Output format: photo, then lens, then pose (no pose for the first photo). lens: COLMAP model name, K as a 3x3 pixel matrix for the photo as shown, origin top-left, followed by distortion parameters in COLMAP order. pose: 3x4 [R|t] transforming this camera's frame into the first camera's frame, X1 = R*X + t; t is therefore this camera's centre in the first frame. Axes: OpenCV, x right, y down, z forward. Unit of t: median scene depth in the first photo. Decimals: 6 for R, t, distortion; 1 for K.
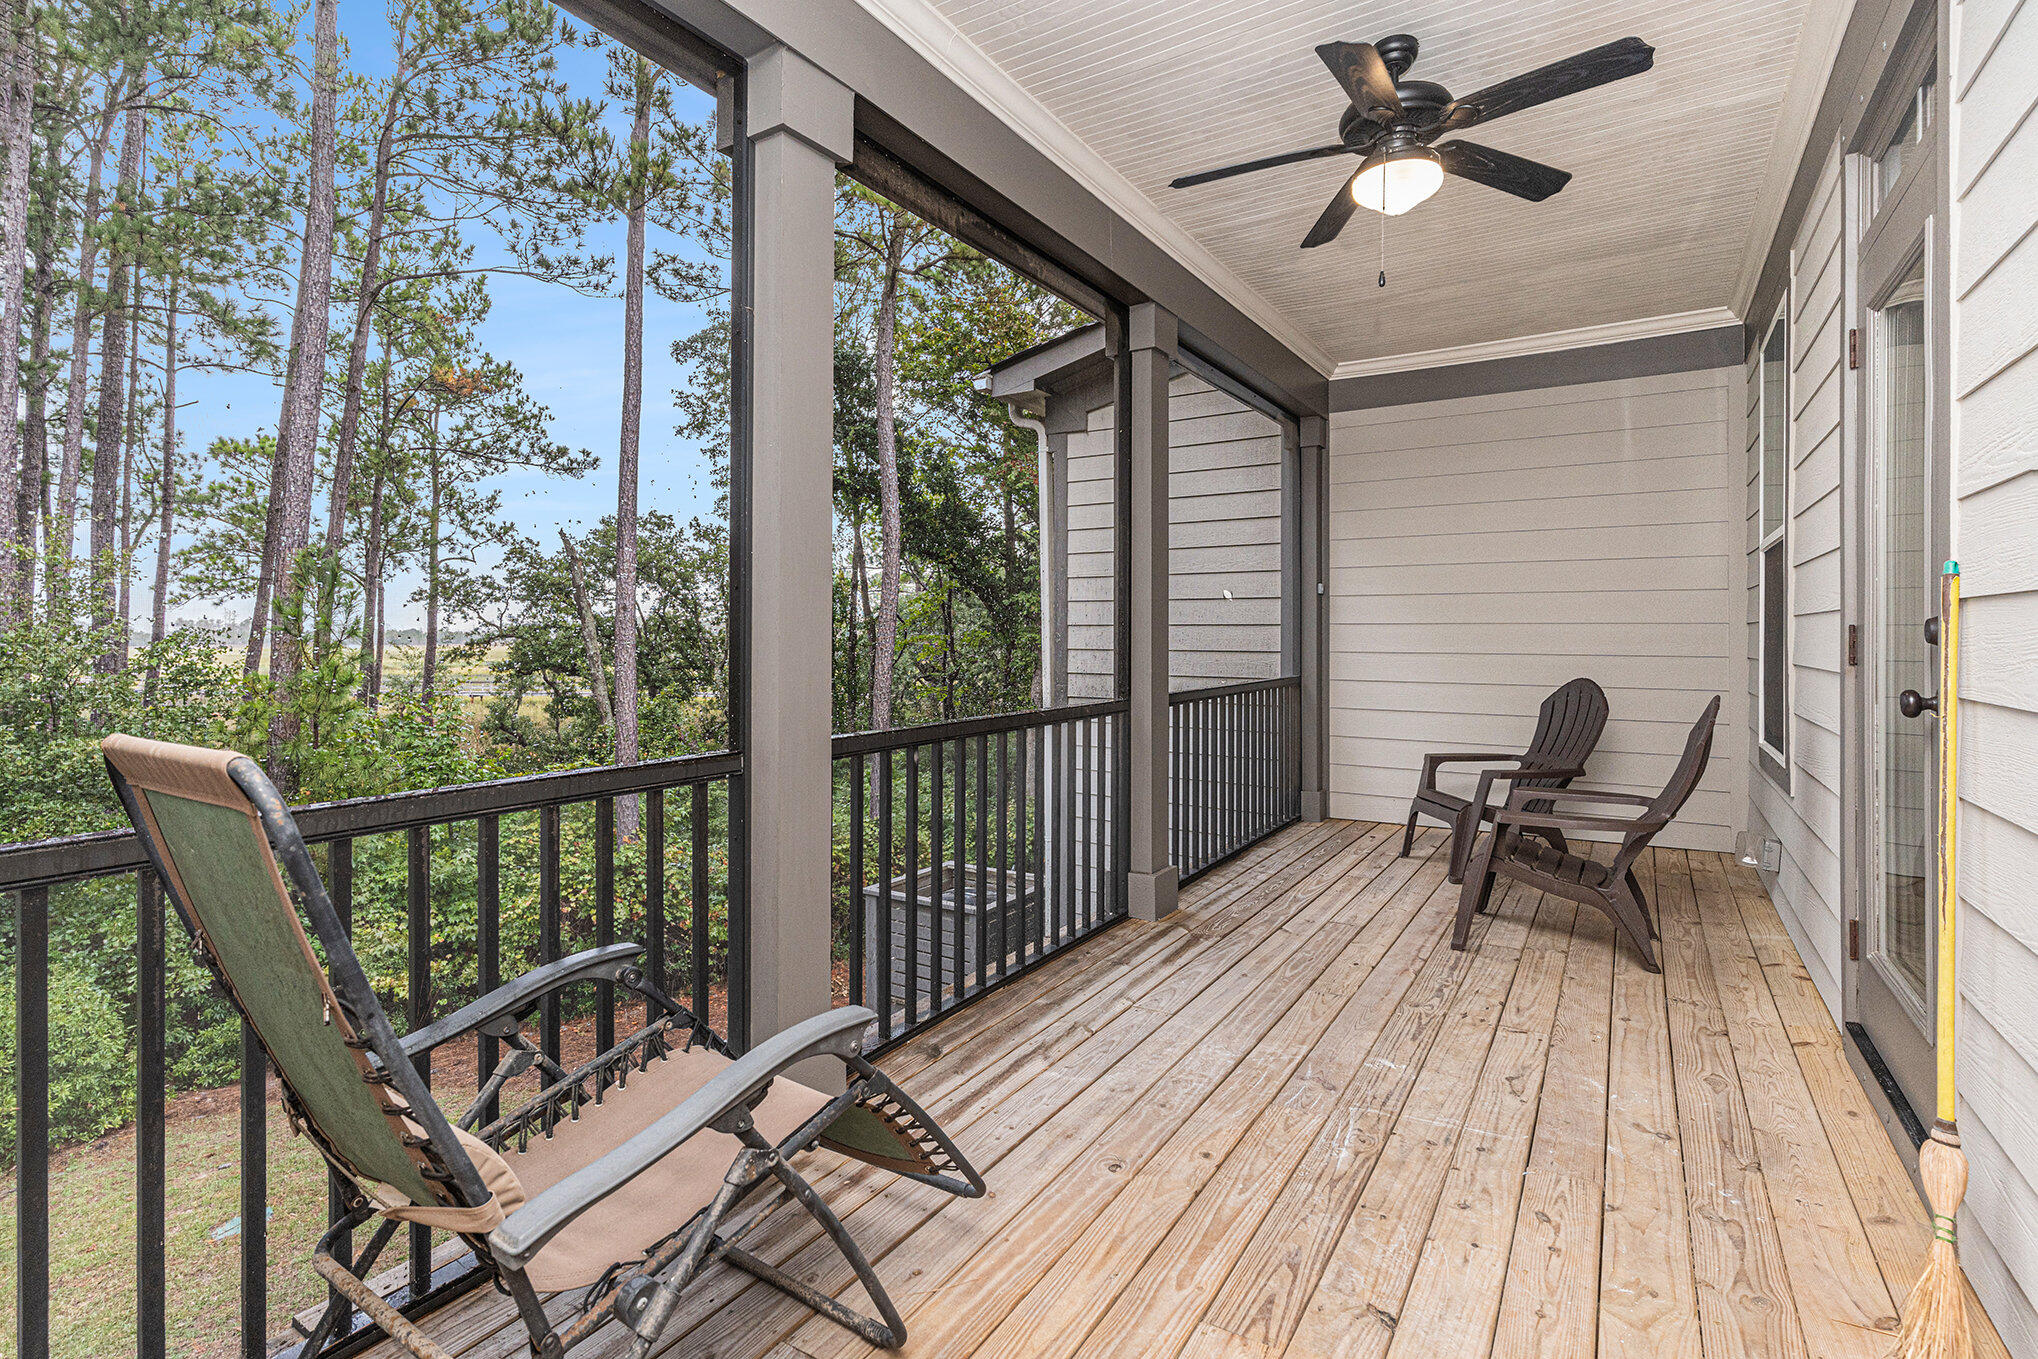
lens RADIAL K [[967.2, 0, 1021.4], [0, 967.2, 637.7], [0, 0, 1]] dist [0.004297, 0.000331]
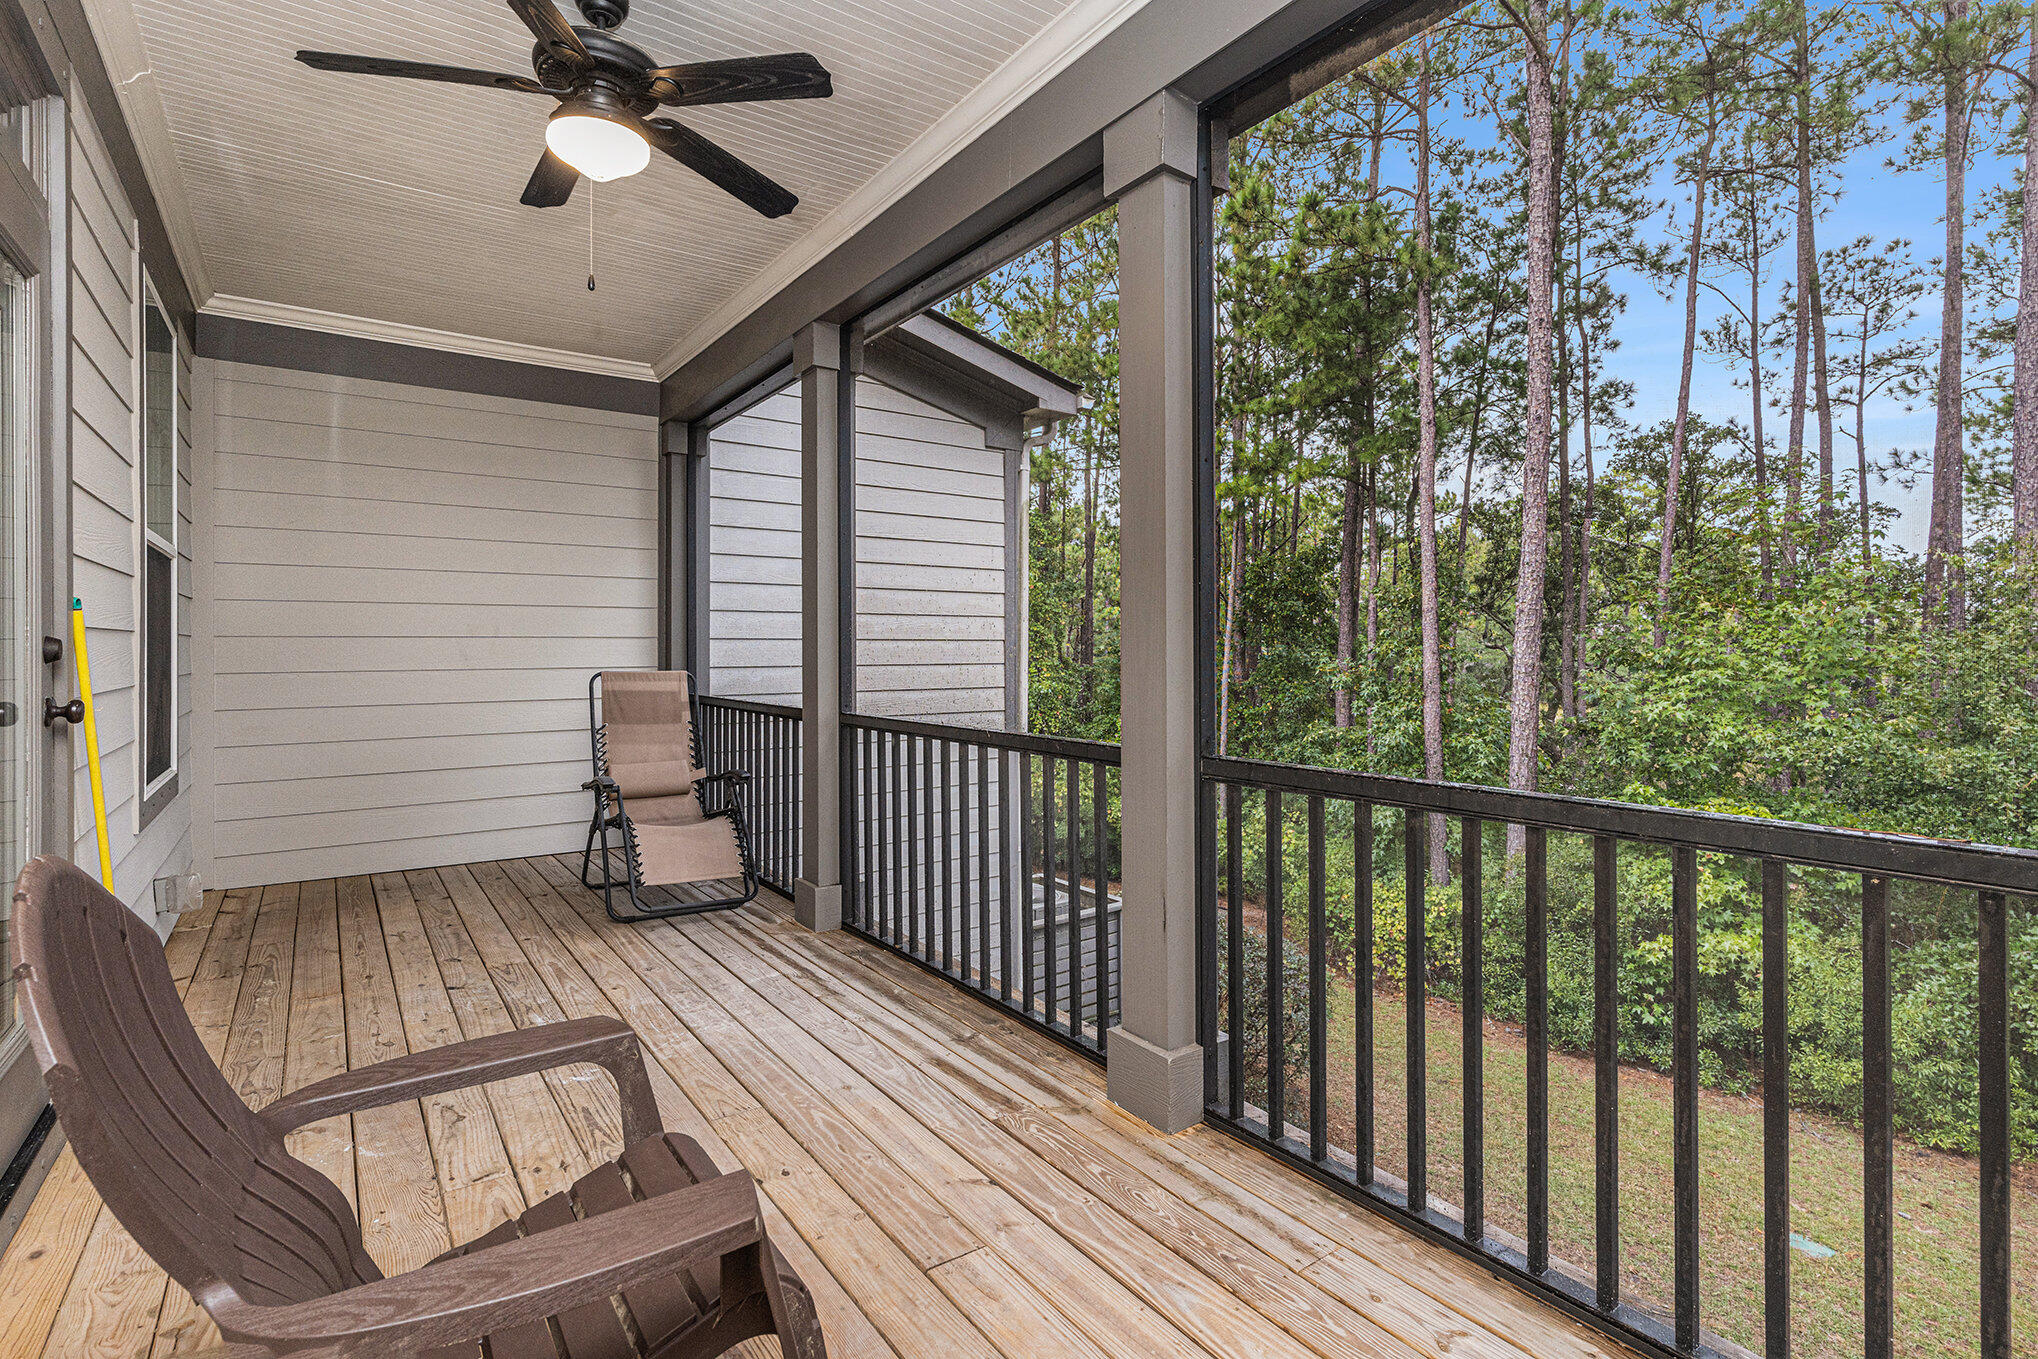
lens RADIAL K [[967.2, 0, 1019.6], [0, 967.2, 659.0], [0, 0, 1]] dist [0.004297, 0.000331]
pose [[-0.375377, 0.013112, -0.926780, 0.936421], [0.003327, 0.999913, 0.012799, -0.005268], [0.926866, 0.001721, -0.375387, 1.487304]]
